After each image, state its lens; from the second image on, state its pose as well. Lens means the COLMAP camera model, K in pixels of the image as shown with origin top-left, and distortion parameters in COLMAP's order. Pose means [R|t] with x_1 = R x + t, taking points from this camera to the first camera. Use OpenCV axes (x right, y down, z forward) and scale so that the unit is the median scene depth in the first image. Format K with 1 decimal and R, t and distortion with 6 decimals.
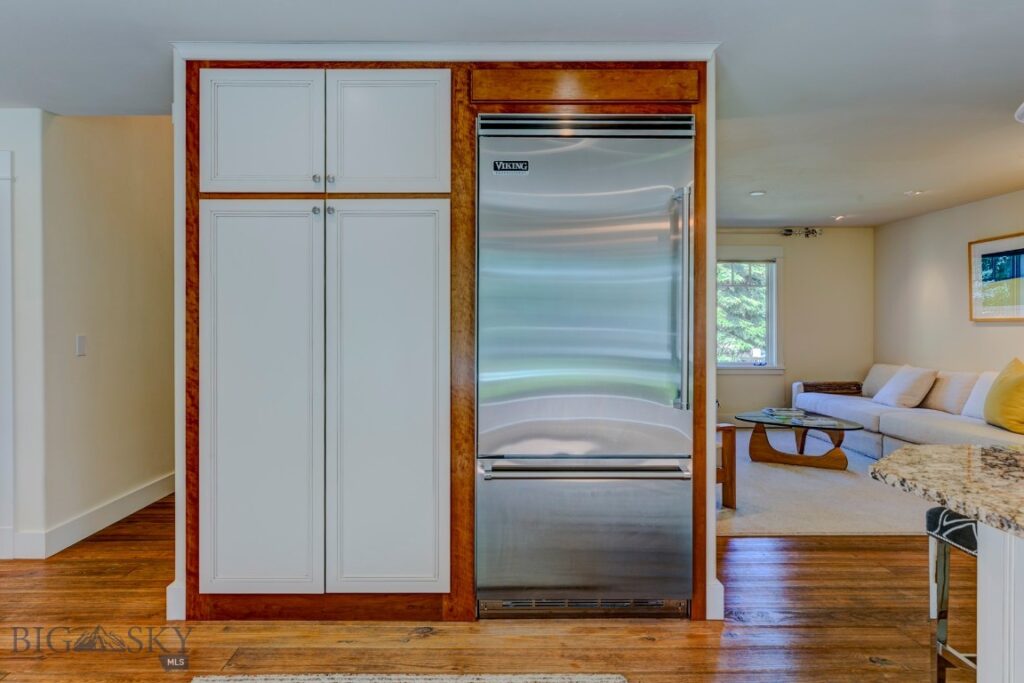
lens RADIAL K [[610.9, 0, 512.1], [0, 610.9, 334.1], [0, 0, 1]] dist [0.001756, -0.000073]
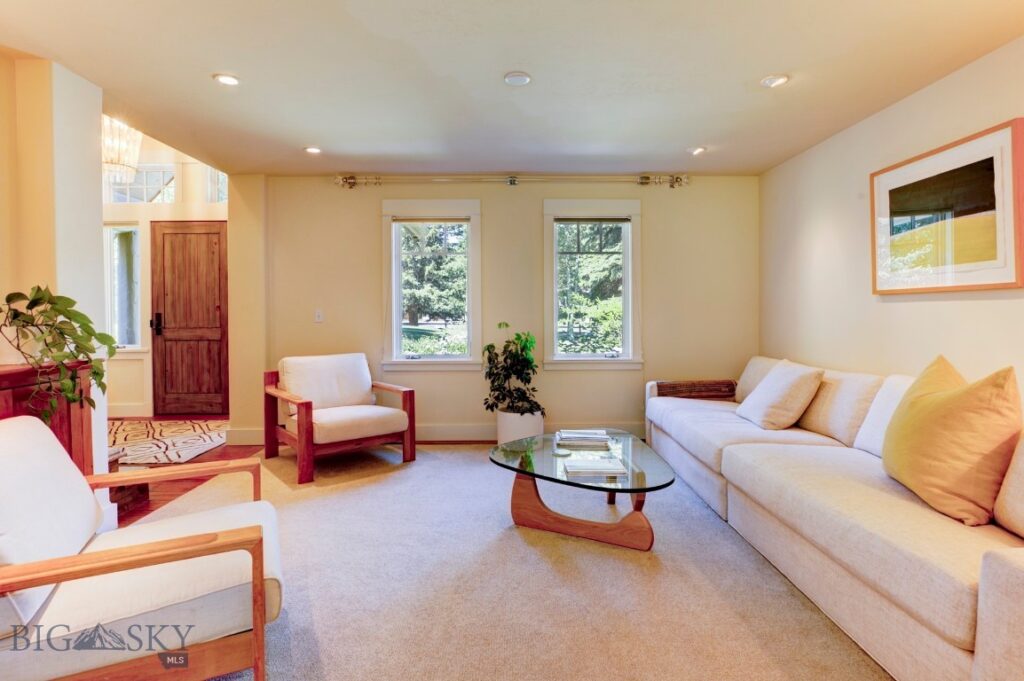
lens RADIAL K [[533.7, 0, 523.7], [0, 533.7, 319.2], [0, 0, 1]] dist [-0.001682, -0.000125]
pose [[0.999792, -0.001702, 0.020328, 0.365652], [0.001693, 0.999998, 0.000471, 0.004159], [-0.020329, -0.000437, 0.999793, 0.439788]]
